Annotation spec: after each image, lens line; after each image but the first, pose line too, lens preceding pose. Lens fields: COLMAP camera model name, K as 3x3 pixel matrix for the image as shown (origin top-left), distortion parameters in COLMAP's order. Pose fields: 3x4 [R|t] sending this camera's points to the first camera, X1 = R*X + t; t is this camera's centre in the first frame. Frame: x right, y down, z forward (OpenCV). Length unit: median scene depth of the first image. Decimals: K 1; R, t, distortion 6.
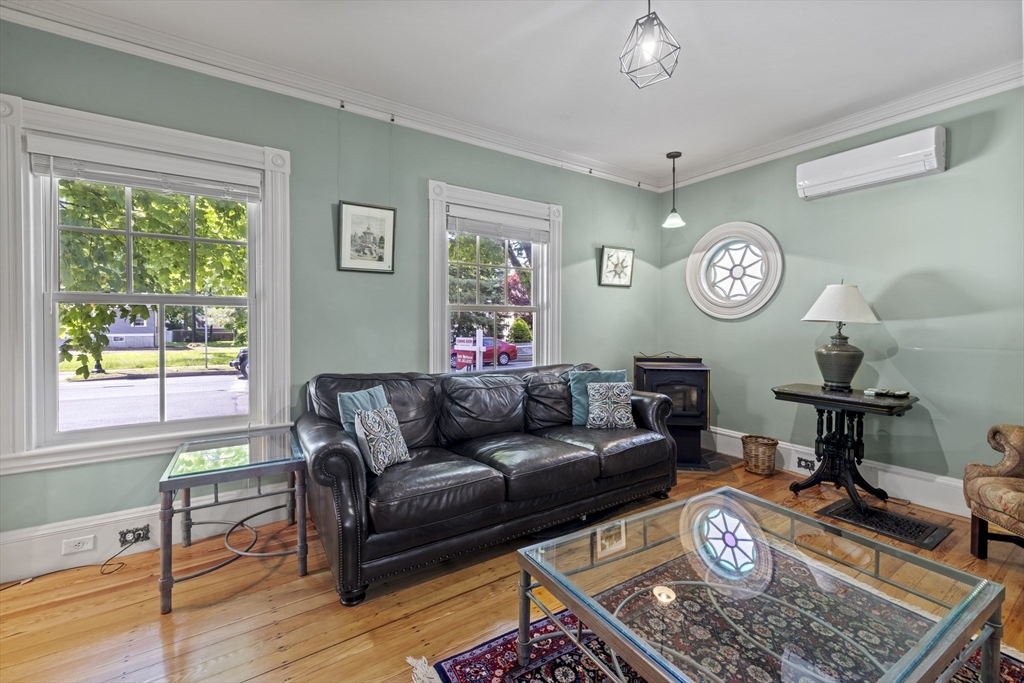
lens RADIAL K [[435.8, 0, 499.4], [0, 435.8, 329.9], [0, 0, 1]] dist [0.002095, 0.000458]
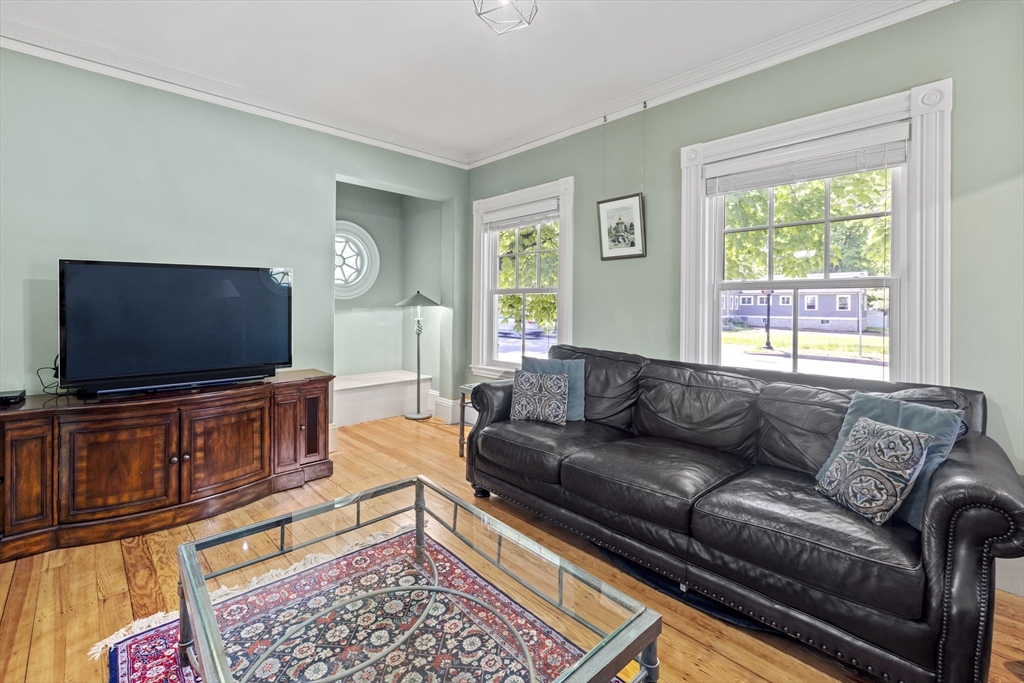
lens RADIAL K [[453.8, 0, 515.1], [0, 453.8, 301.1], [0, 0, 1]] dist [-0.000198, 0.000785]
pose [[0.172128, -0.008693, -0.985036, 0.756829], [-0.020327, 0.999717, -0.012375, -0.006339], [0.984865, 0.022153, 0.171903, 0.534047]]
